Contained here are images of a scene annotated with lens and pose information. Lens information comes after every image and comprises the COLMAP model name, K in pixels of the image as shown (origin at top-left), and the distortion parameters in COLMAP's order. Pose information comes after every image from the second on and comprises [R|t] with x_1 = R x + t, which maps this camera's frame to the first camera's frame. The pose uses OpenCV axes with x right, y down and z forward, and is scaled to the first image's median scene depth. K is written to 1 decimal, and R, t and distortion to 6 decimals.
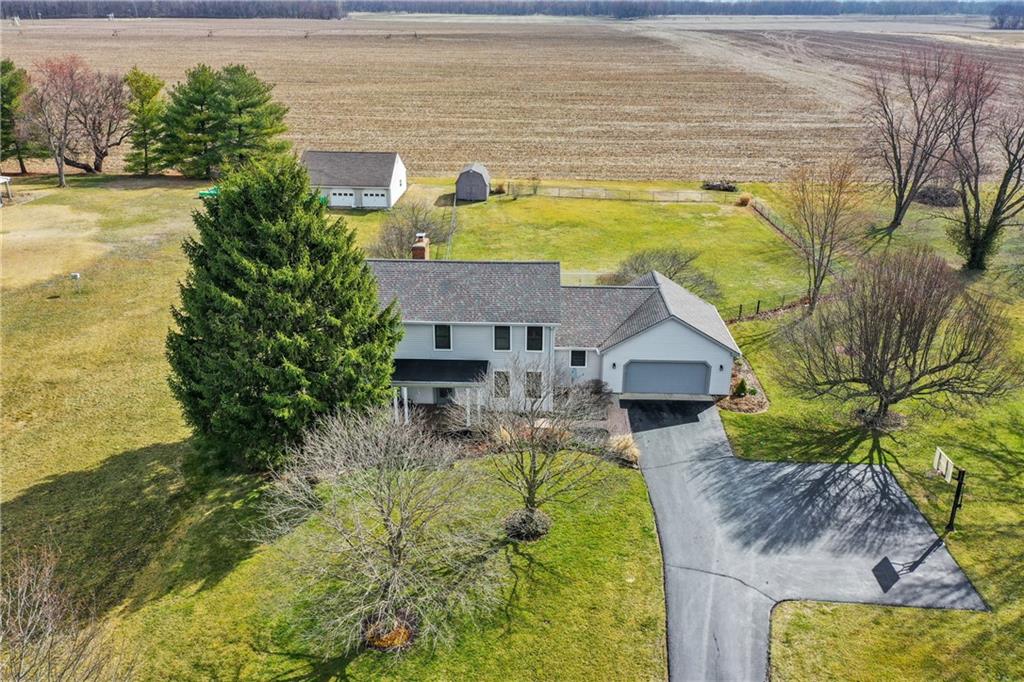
lens RADIAL K [[802.3, 0, 511.6], [0, 802.3, 342.5], [0, 0, 1]] dist [0.004819, -0.002784]
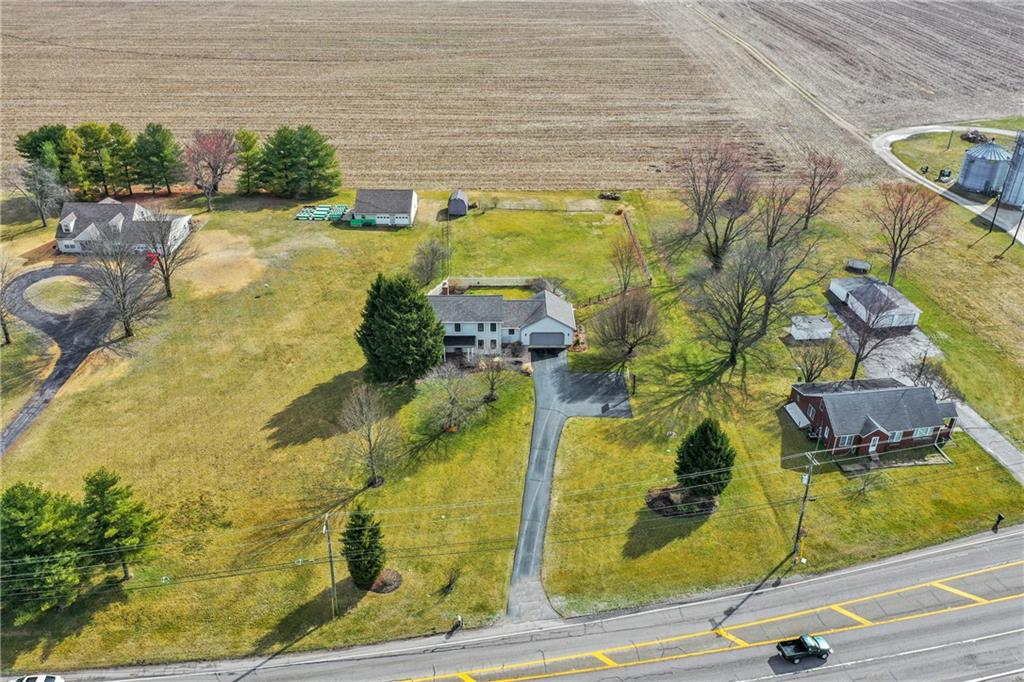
lens RADIAL K [[802.3, 0, 510.1], [0, 802.3, 338.4], [0, 0, 1]] dist [0.004819, -0.002784]
pose [[0.999175, -0.025135, 0.031893, -0.000303], [0.020901, 0.991712, 0.126768, -0.189102], [-0.034815, -0.125997, 0.991420, -1.003437]]
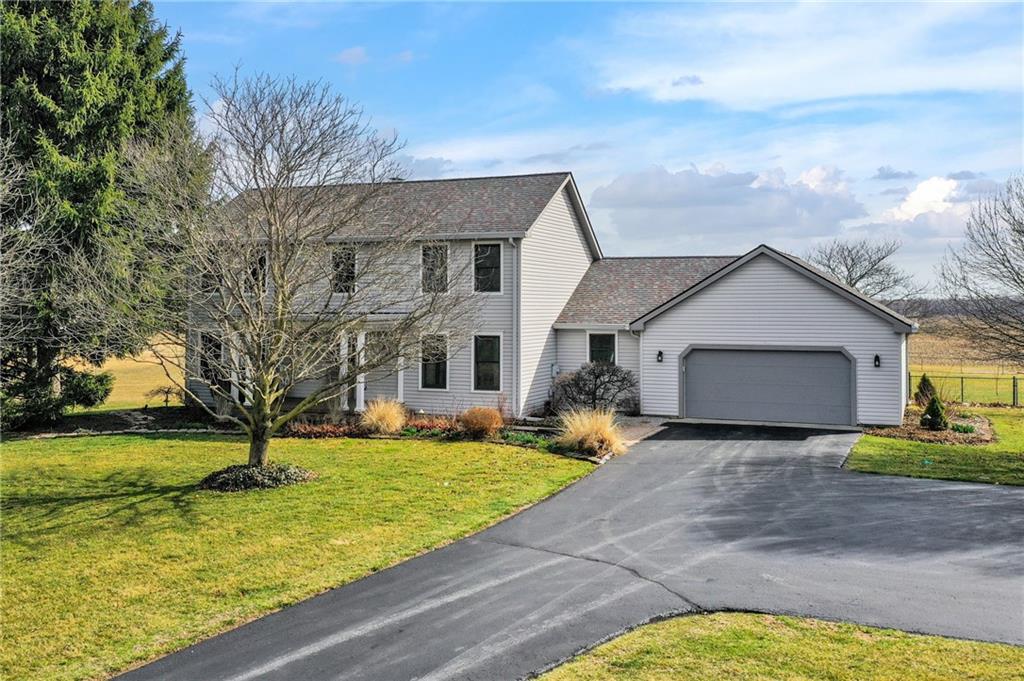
lens RADIAL K [[964.8, 0, 534.2], [0, 964.8, 311.4], [0, 0, 1]] dist [-0.006494, 0.000000]
pose [[0.940828, -0.004009, -0.338860, 0.179936], [-0.132137, 0.916445, -0.377715, 0.170573], [0.312061, 0.400141, 0.861687, 0.289871]]
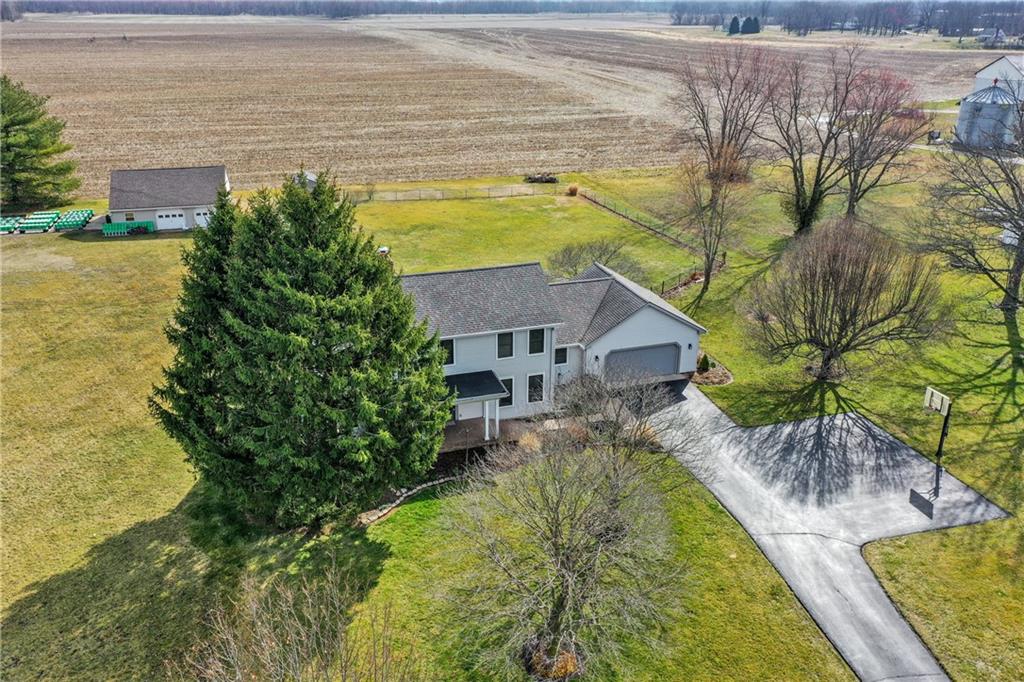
lens RADIAL K [[802.3, 0, 510.6], [0, 802.3, 340.3], [0, 0, 1]] dist [0.004819, -0.002784]
pose [[0.943443, -0.129967, 0.304999, -0.194069], [0.130500, 0.991271, 0.018732, -0.018615], [-0.304772, 0.022130, 0.952168, 0.042355]]
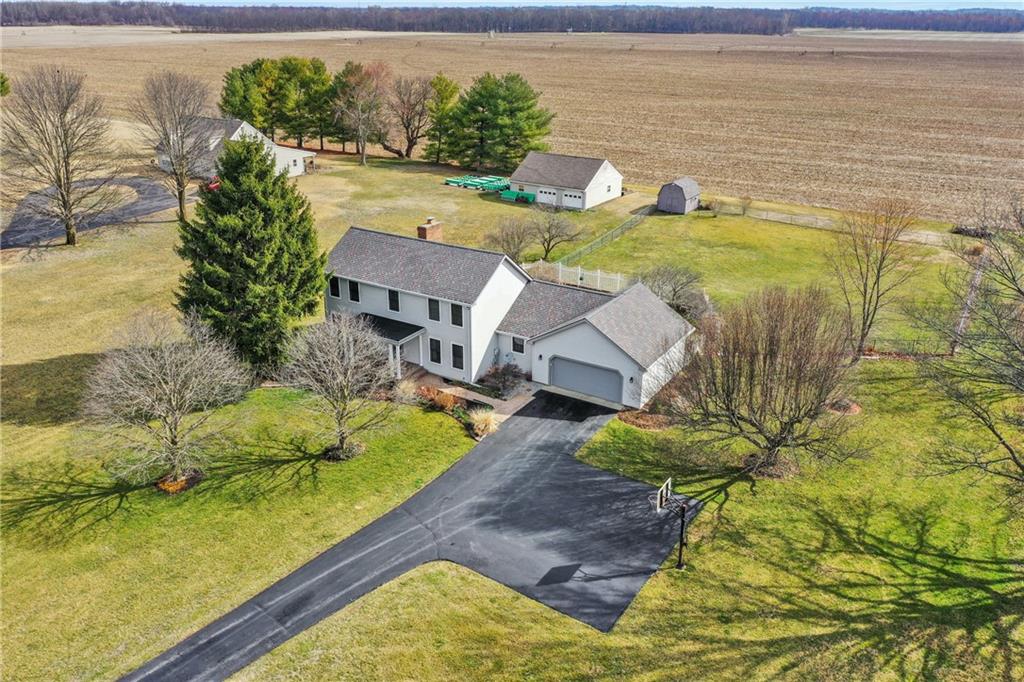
lens RADIAL K [[802.3, 0, 510.1], [0, 802.3, 344.2], [0, 0, 1]] dist [0.004819, -0.002784]
pose [[0.863765, 0.190148, -0.466641, 0.404658], [-0.197027, 0.979789, 0.034544, -0.011974], [0.463779, 0.062103, 0.883772, 0.019581]]
